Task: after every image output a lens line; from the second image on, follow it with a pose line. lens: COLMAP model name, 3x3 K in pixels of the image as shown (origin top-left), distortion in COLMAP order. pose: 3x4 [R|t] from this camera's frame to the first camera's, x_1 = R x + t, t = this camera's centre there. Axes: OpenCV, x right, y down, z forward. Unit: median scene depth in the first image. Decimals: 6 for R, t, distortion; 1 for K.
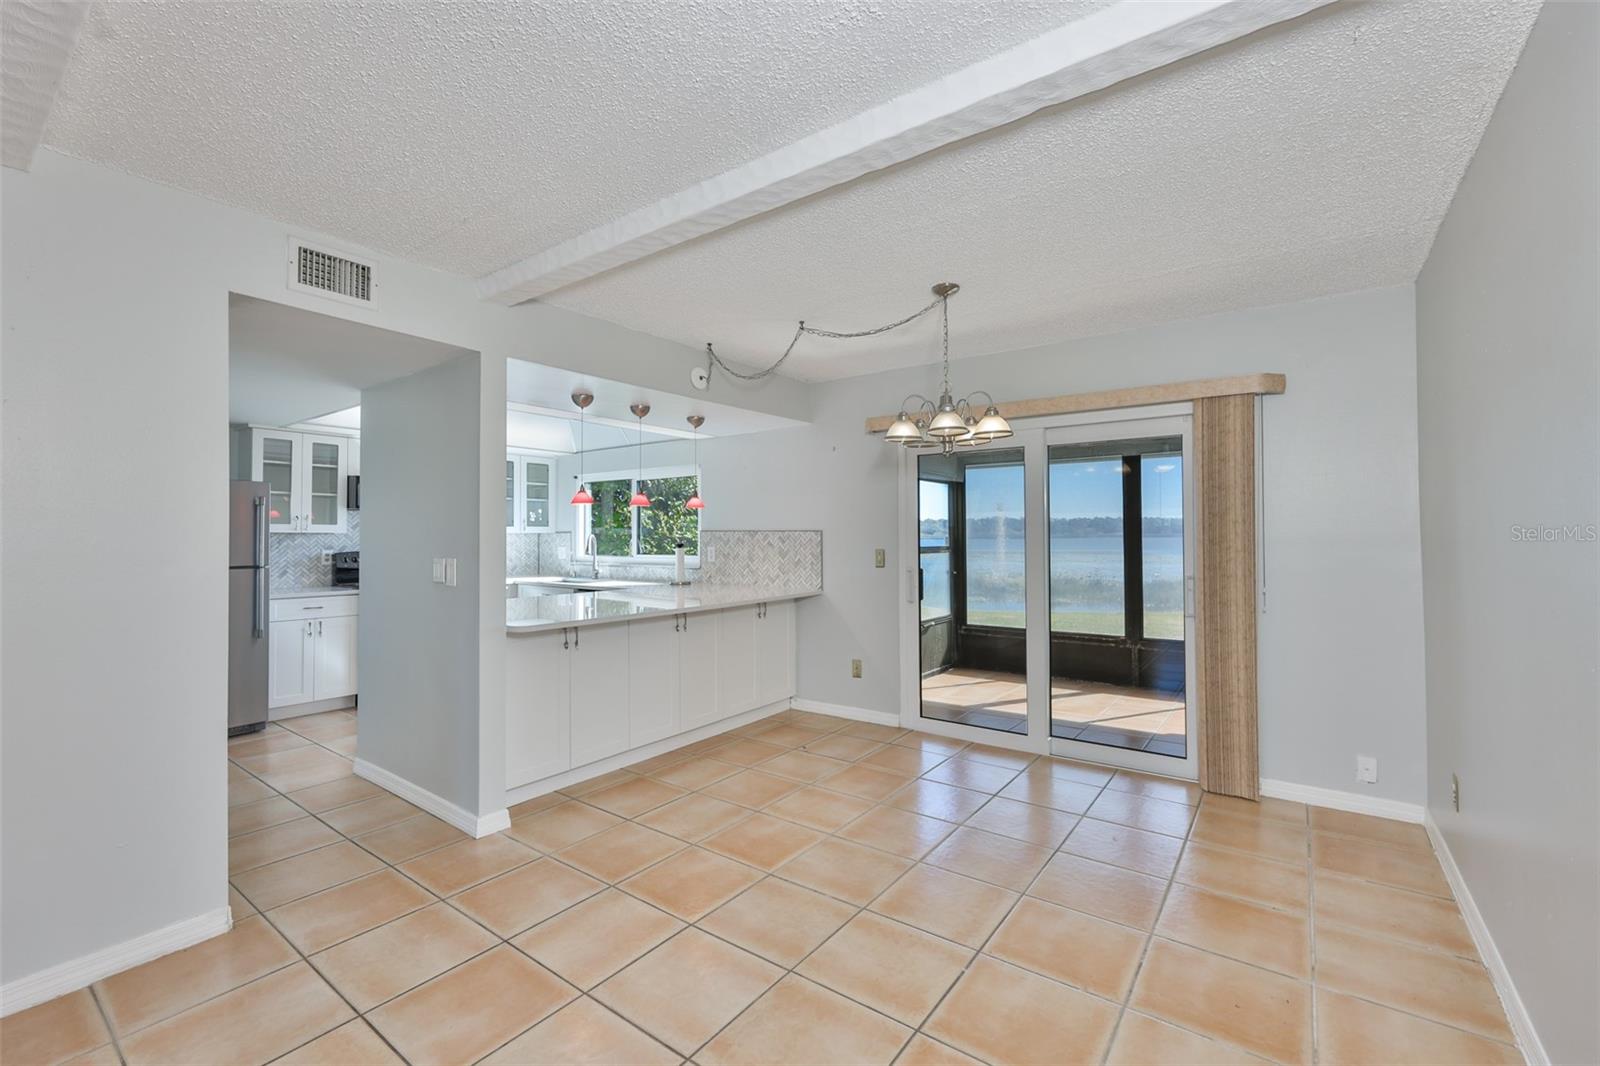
lens RADIAL K [[710.4, 0, 827.8], [0, 710.4, 527.7], [0, 0, 1]] dist [0.000905, 0.000248]
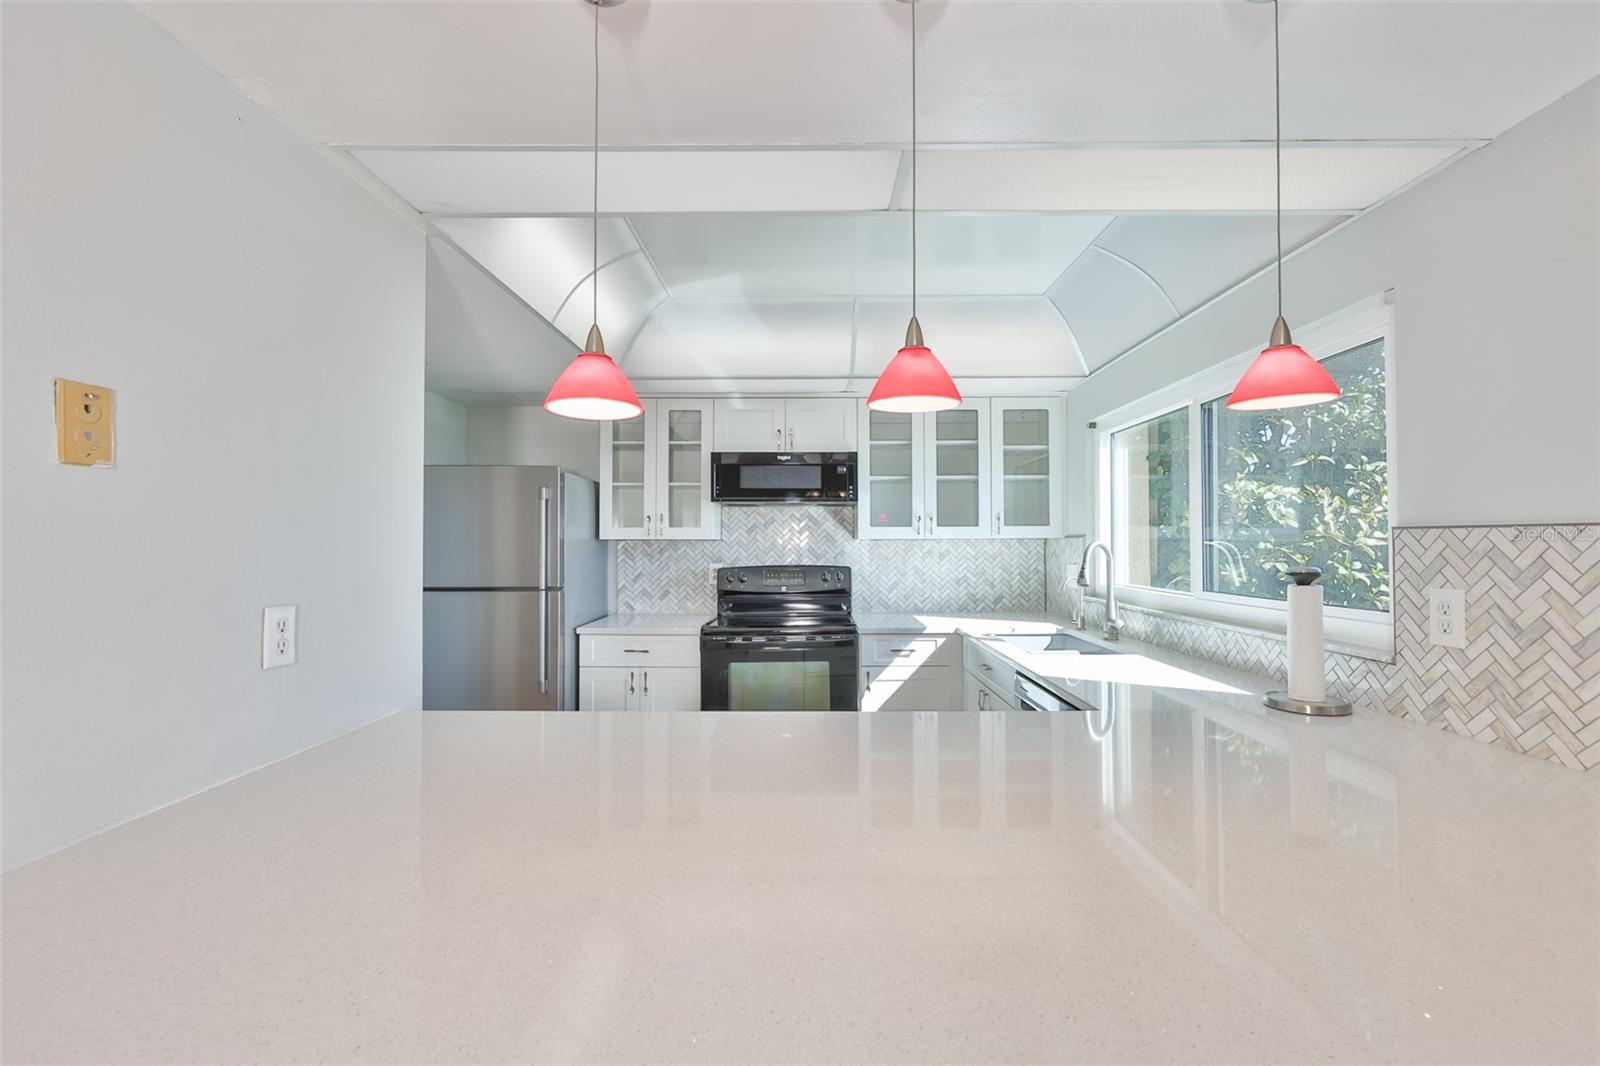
lens RADIAL K [[649.9, 0, 841.9], [0, 649.9, 534.2], [0, 0, 1]] dist [-0.001309, 0.000098]
pose [[0.565610, -0.010197, -0.824610, -0.102428], [0.011220, 0.999926, -0.004669, 0.006711], [0.824597, -0.006611, 0.565682, 0.750707]]
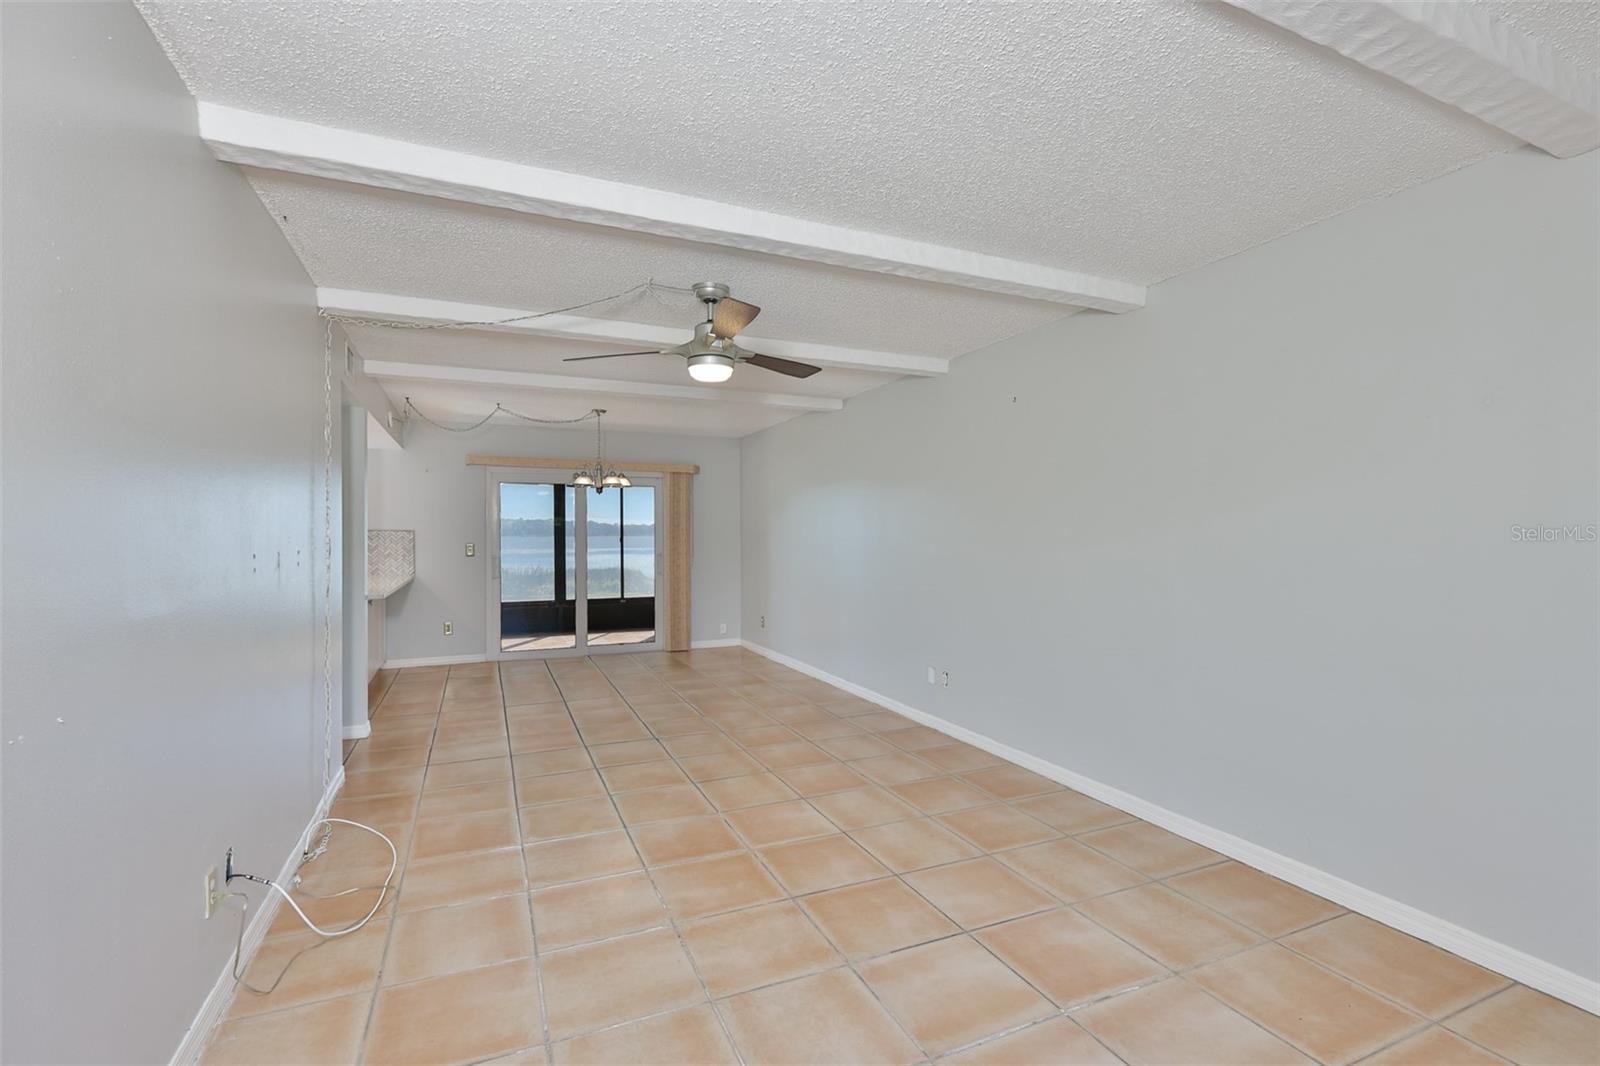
lens RADIAL K [[662.2, 0, 830.5], [0, 662.2, 537.0], [0, 0, 1]] dist [0.096406, 0.000058]
pose [[0.484992, 0.001650, 0.874517, -0.759845], [-0.011654, 0.999922, 0.004576, 0.001116], [-0.874441, -0.012411, 0.484973, -0.315913]]
